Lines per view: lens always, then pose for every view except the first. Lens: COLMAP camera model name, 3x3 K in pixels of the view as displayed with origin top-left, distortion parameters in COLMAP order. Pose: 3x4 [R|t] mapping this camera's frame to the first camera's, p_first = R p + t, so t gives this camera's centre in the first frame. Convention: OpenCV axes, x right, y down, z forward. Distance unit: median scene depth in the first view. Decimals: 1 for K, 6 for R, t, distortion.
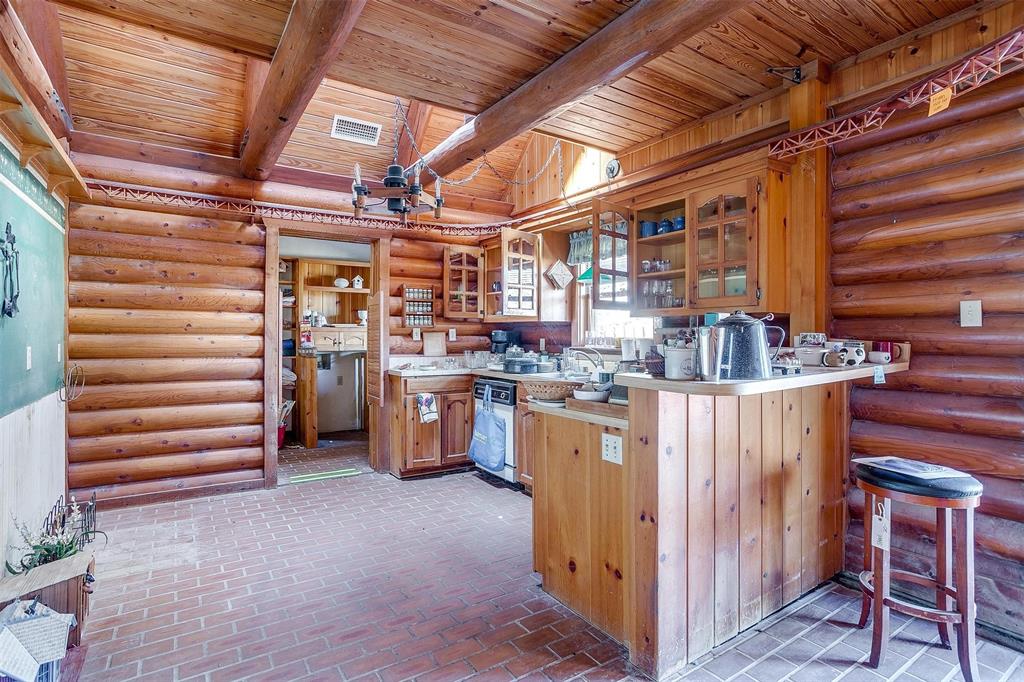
lens RADIAL K [[511.8, 0, 494.6], [0, 511.8, 337.1], [0, 0, 1]] dist [-0.042259, 0.023398]
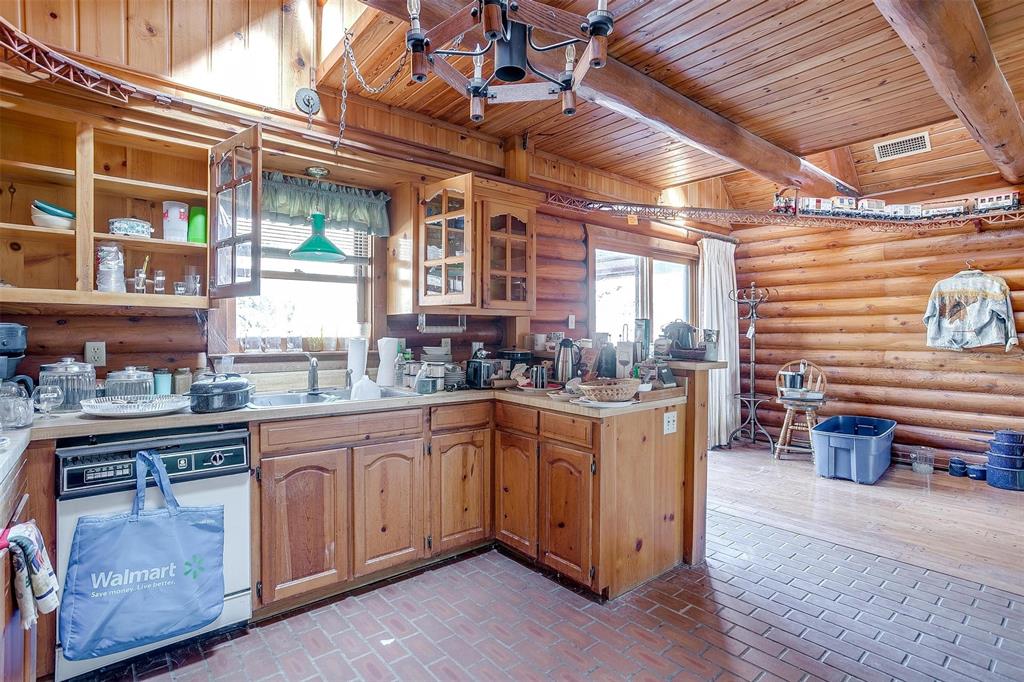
lens RADIAL K [[511.8, 0, 510.7], [0, 511.8, 333.8], [0, 0, 1]] dist [-0.042259, 0.023398]
pose [[-0.132682, -0.005368, 0.991144, -0.876832], [0.002729, 0.999980, 0.005781, -0.012082], [-0.991155, 0.003472, -0.132664, 1.395719]]
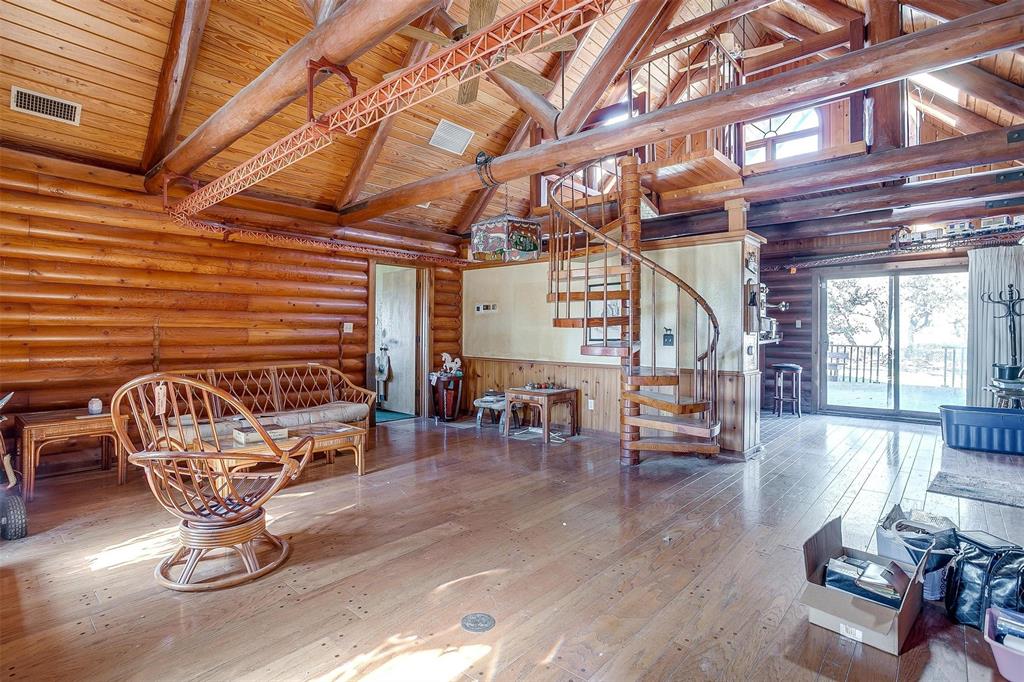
lens RADIAL K [[511.8, 0, 508.7], [0, 511.8, 331.9], [0, 0, 1]] dist [-0.042259, 0.023398]
pose [[0.963589, 0.003976, 0.267360, -1.788113], [-0.004354, 0.999990, 0.000822, 0.013430], [-0.267354, -0.001956, 0.963596, -1.711807]]
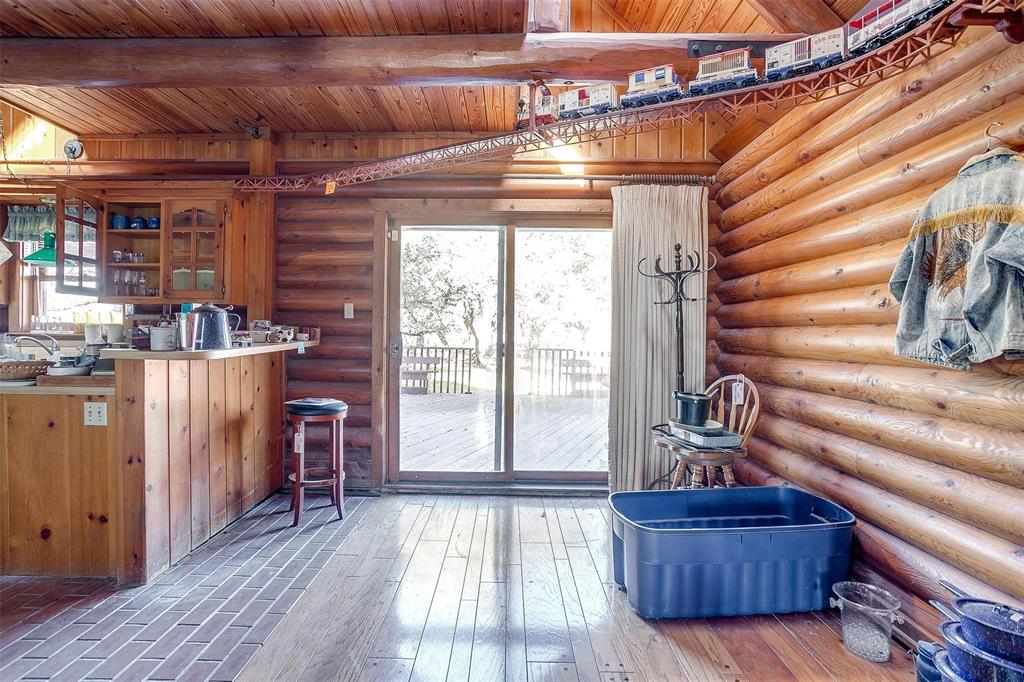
lens RADIAL K [[511.8, 0, 507.6], [0, 511.8, 335.4], [0, 0, 1]] dist [-0.042259, 0.023398]
pose [[0.550076, 0.000371, 0.835115, -0.190961], [-0.008924, 0.999945, 0.005434, 0.020546], [-0.835067, -0.010442, 0.550049, -0.379426]]
